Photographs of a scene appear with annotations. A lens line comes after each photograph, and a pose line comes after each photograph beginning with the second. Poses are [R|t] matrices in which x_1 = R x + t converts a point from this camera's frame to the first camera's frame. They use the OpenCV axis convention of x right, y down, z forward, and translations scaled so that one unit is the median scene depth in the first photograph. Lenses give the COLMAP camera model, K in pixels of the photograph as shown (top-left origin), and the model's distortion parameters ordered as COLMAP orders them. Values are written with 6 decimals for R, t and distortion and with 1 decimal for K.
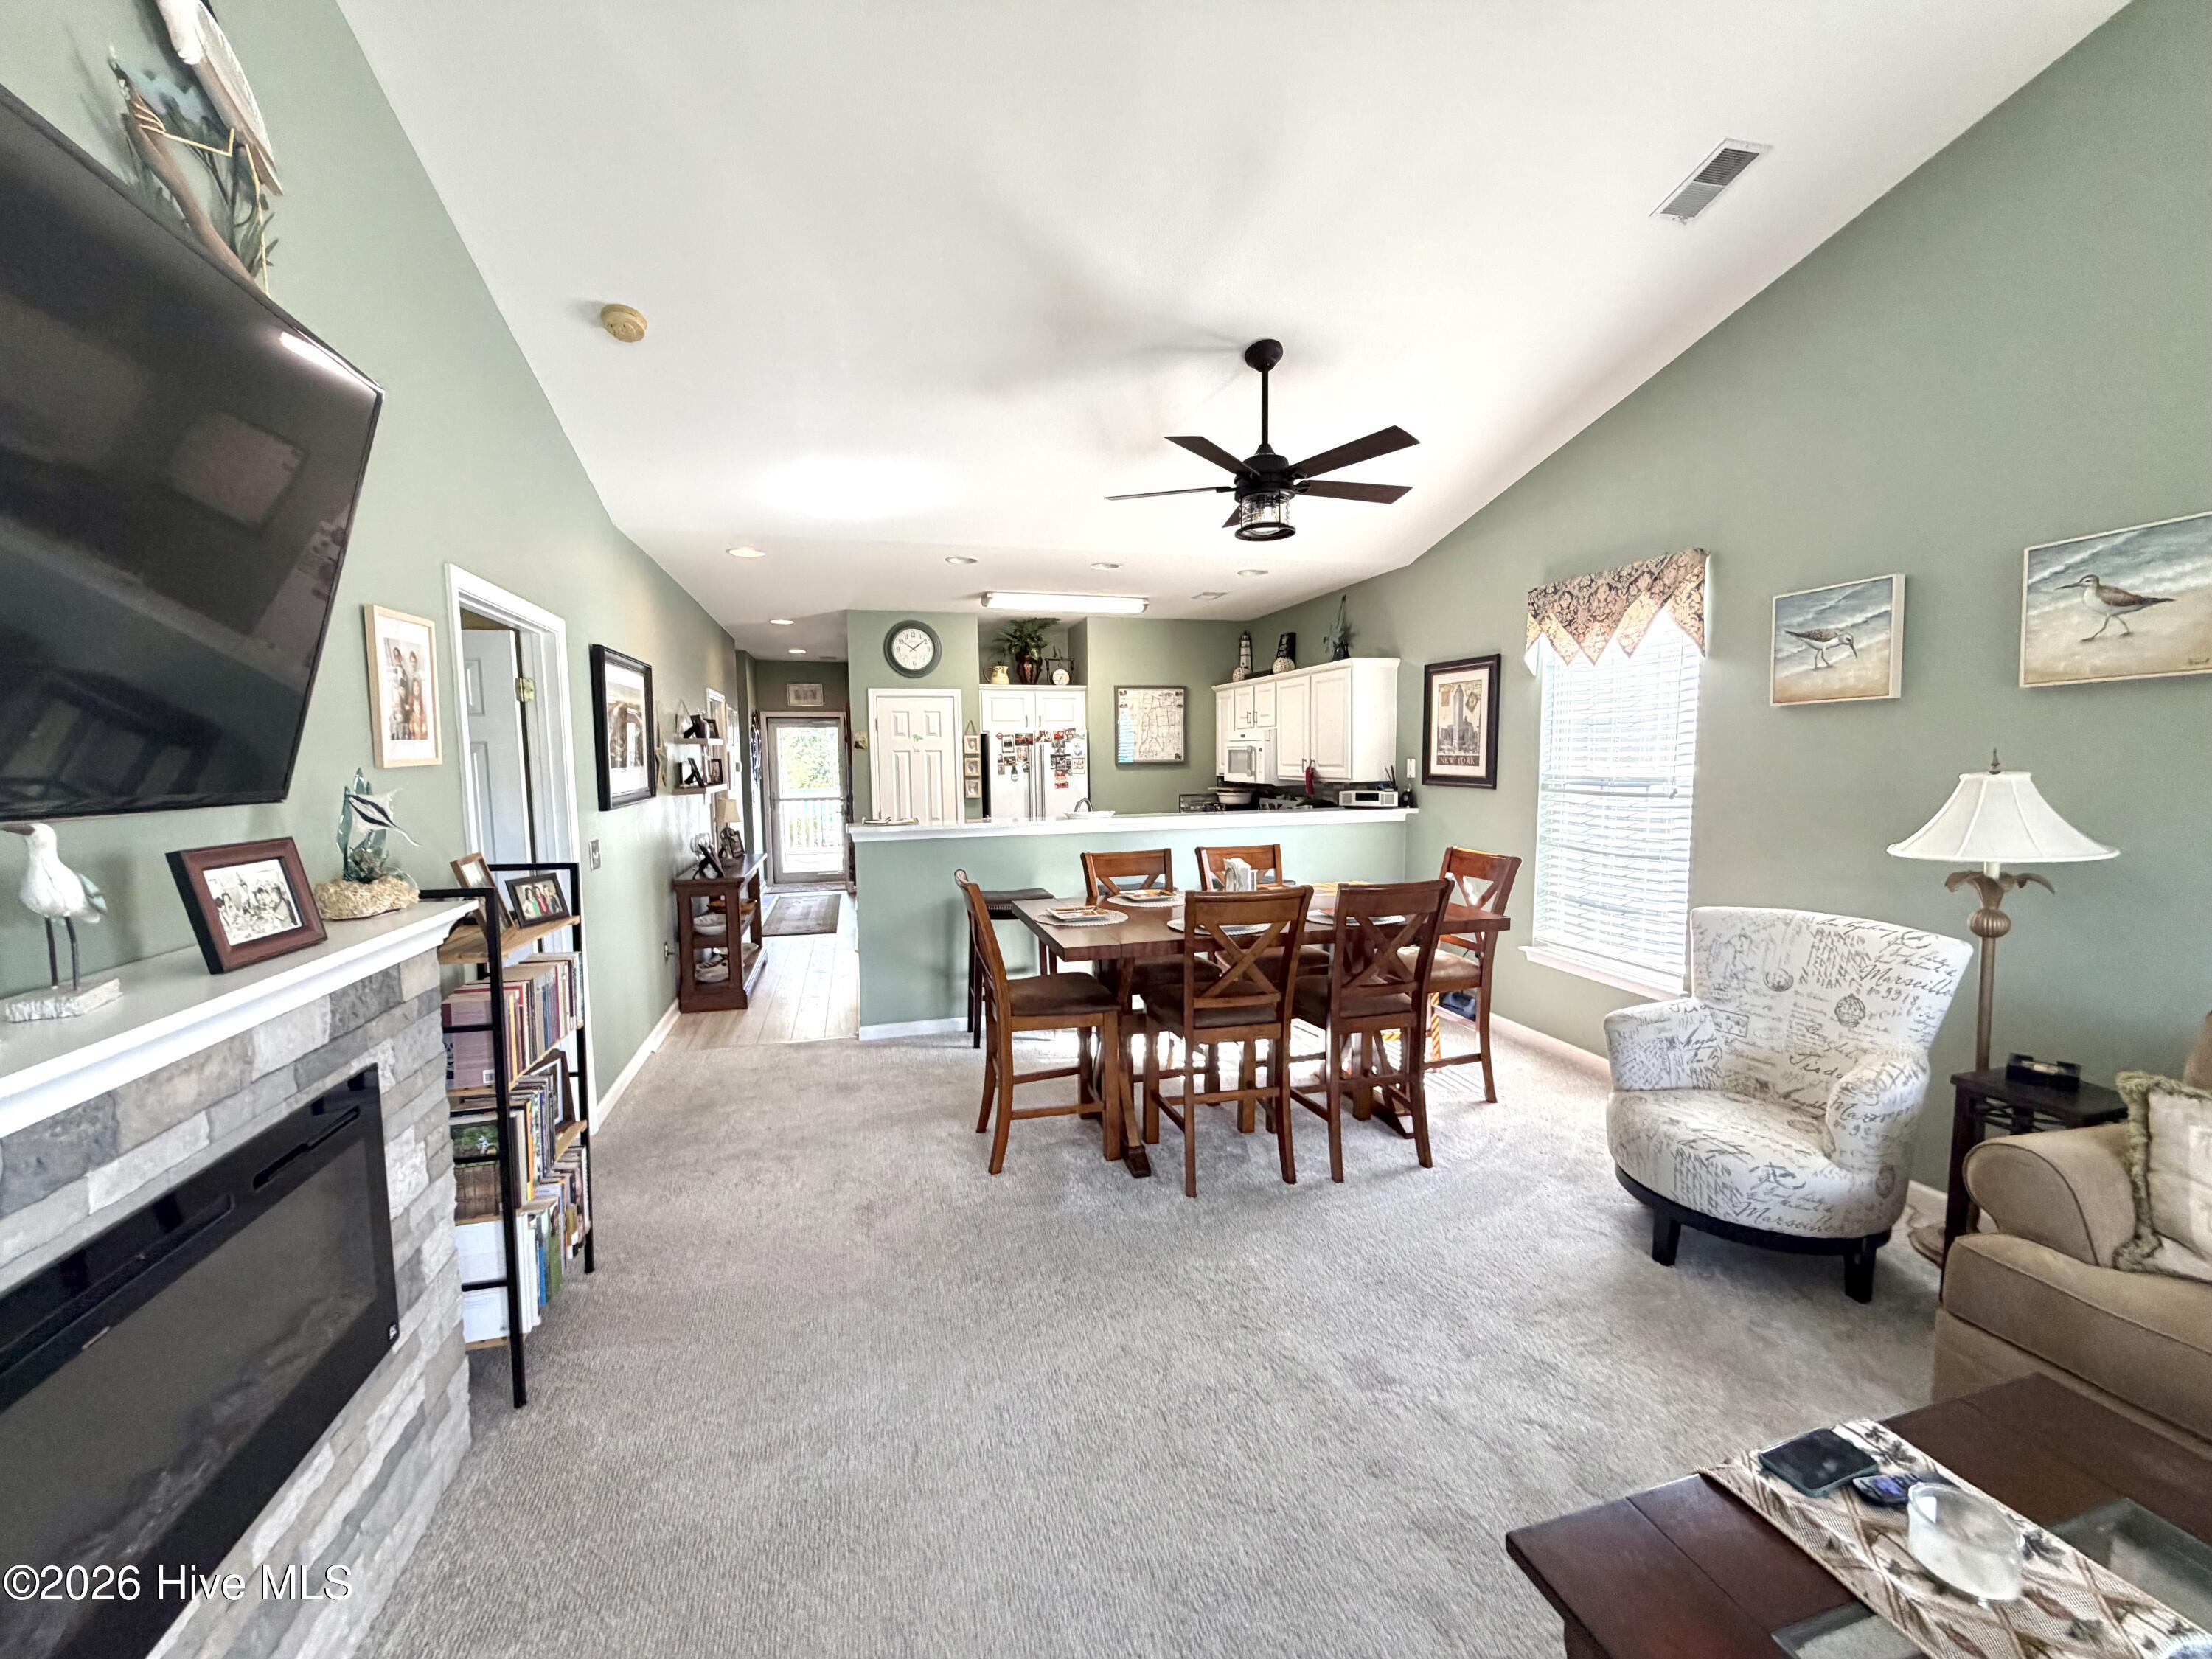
lens RADIAL K [[895.9, 0, 1106.0], [0, 895.9, 829.5], [0, 0, 1]] dist [0.001733, -0.000005]
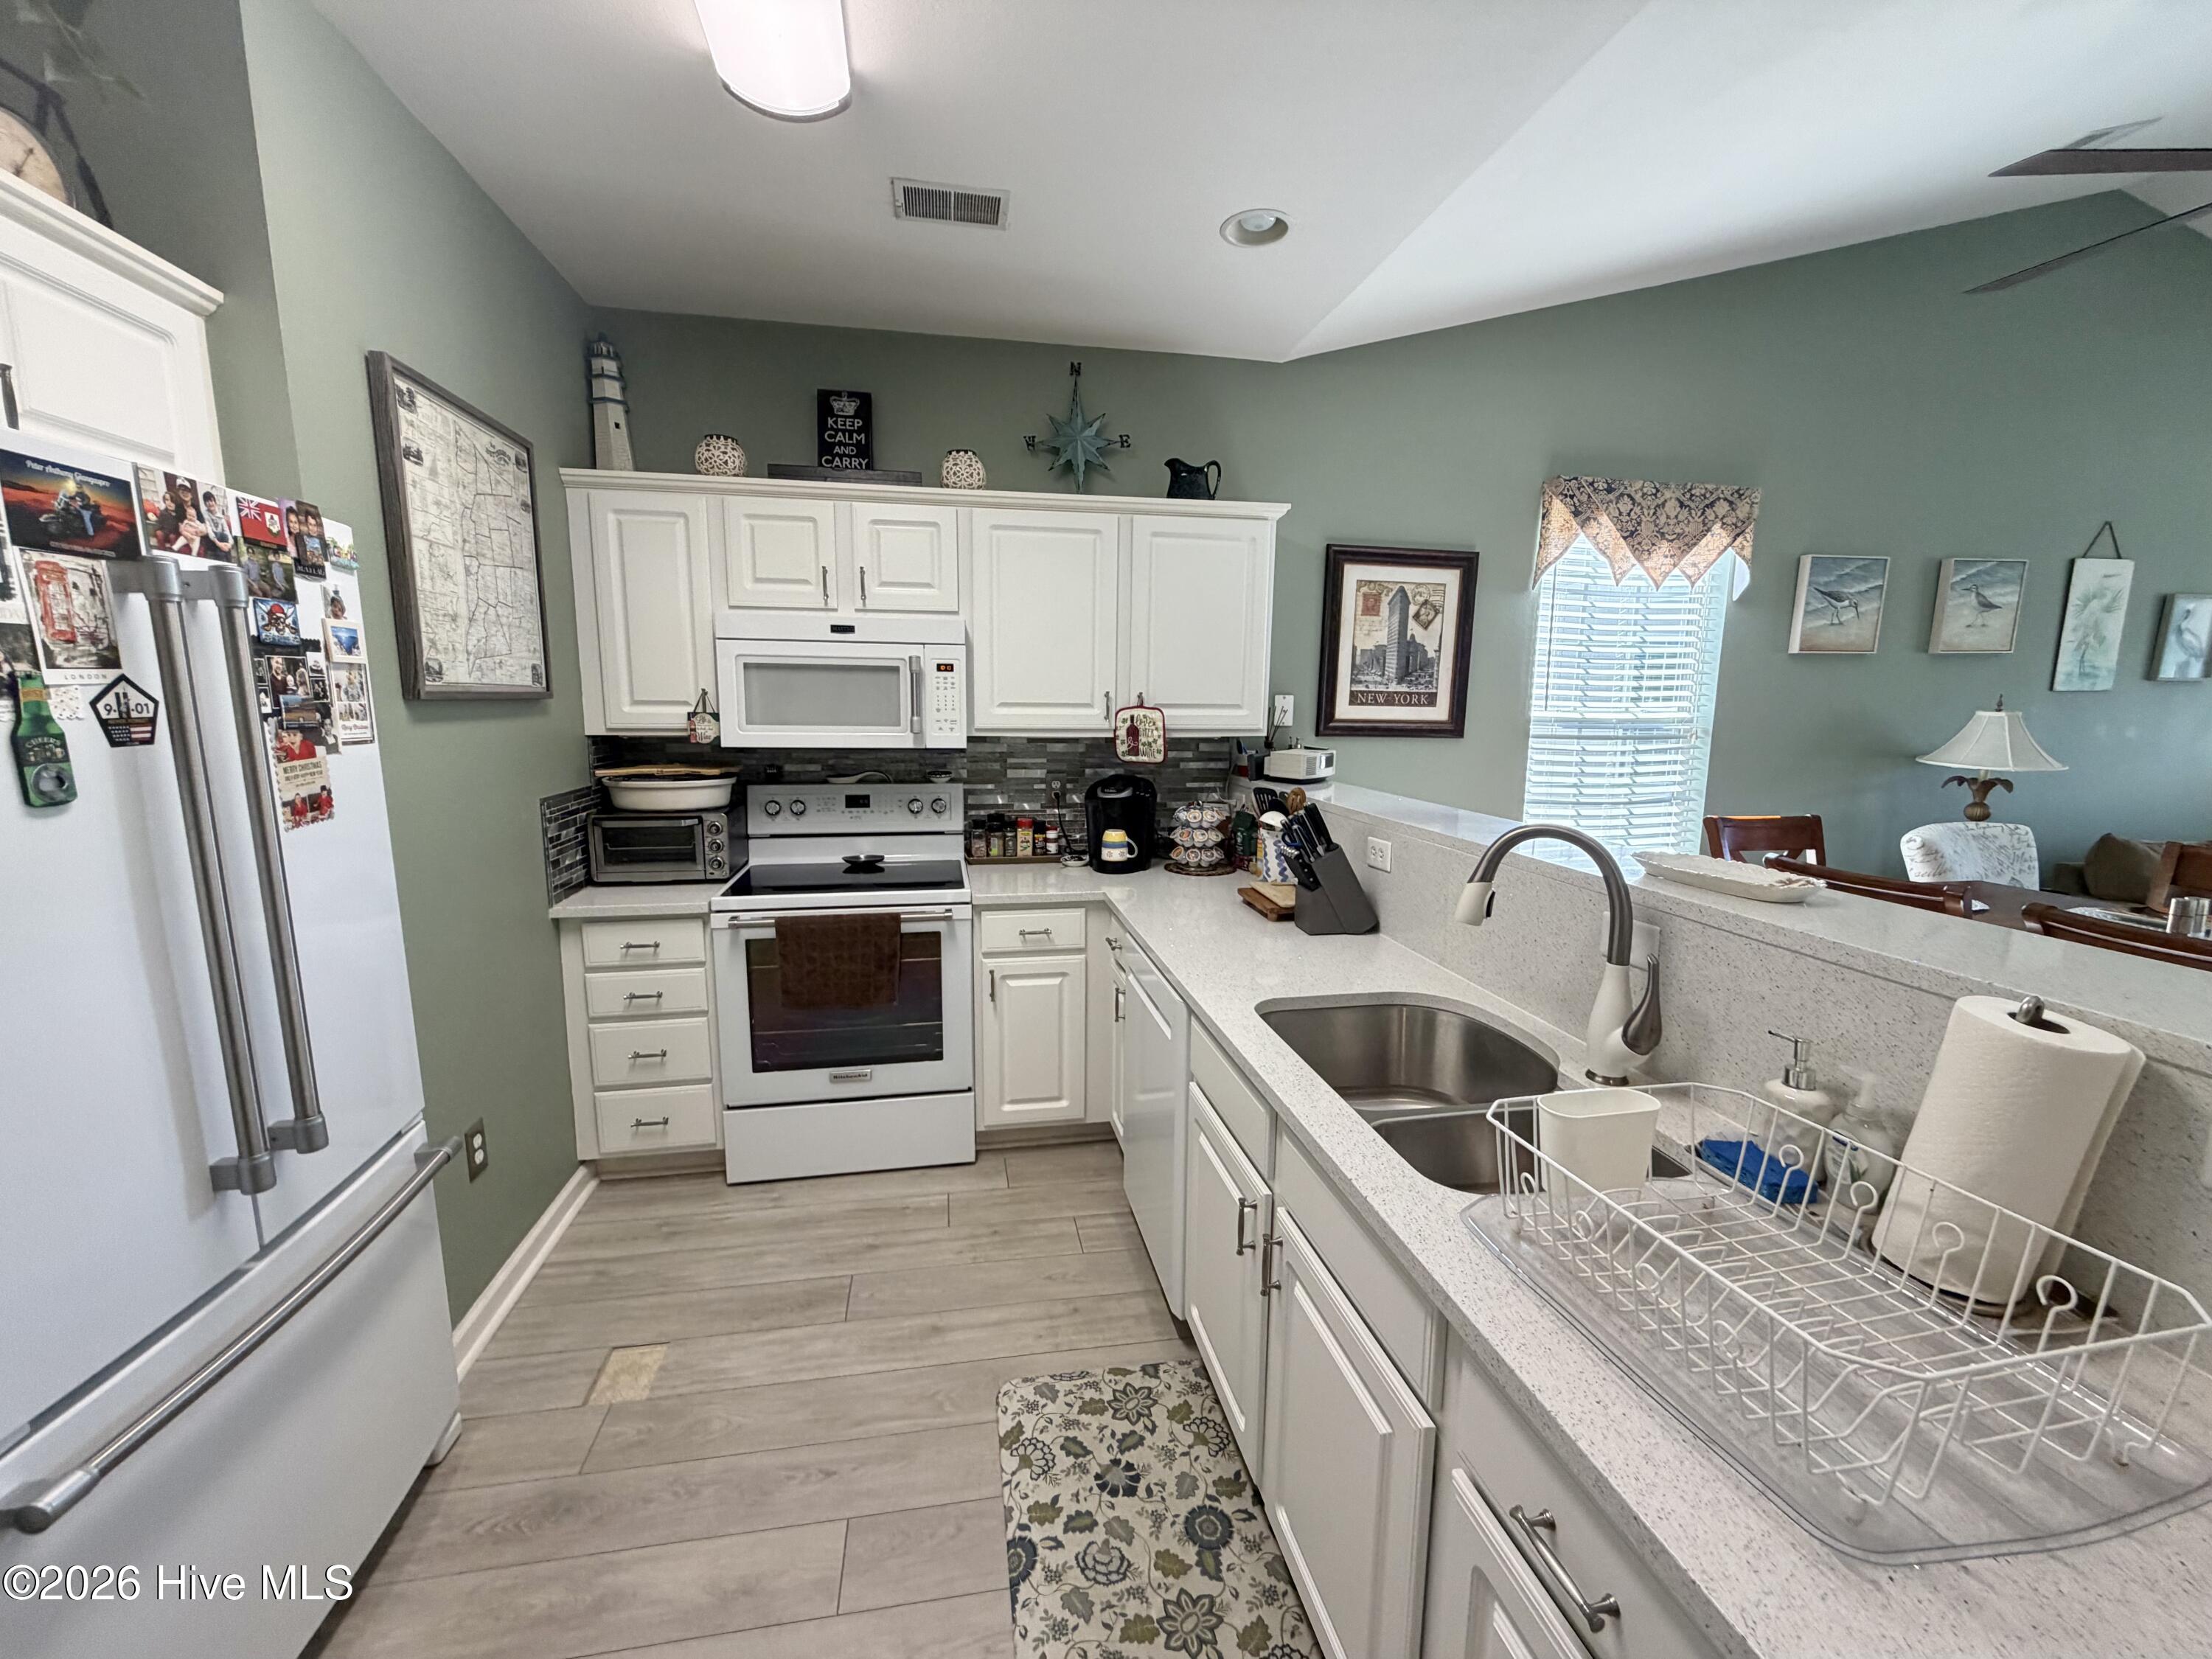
lens RADIAL K [[895.9, 0, 1106.0], [0, 895.9, 829.5], [0, 0, 1]] dist [0.001733, -0.000005]
pose [[0.088115, -0.132068, 0.987316, -0.380506], [0.071833, 0.989434, 0.125941, -0.096900], [-0.993517, 0.059825, 0.096671, 1.399378]]
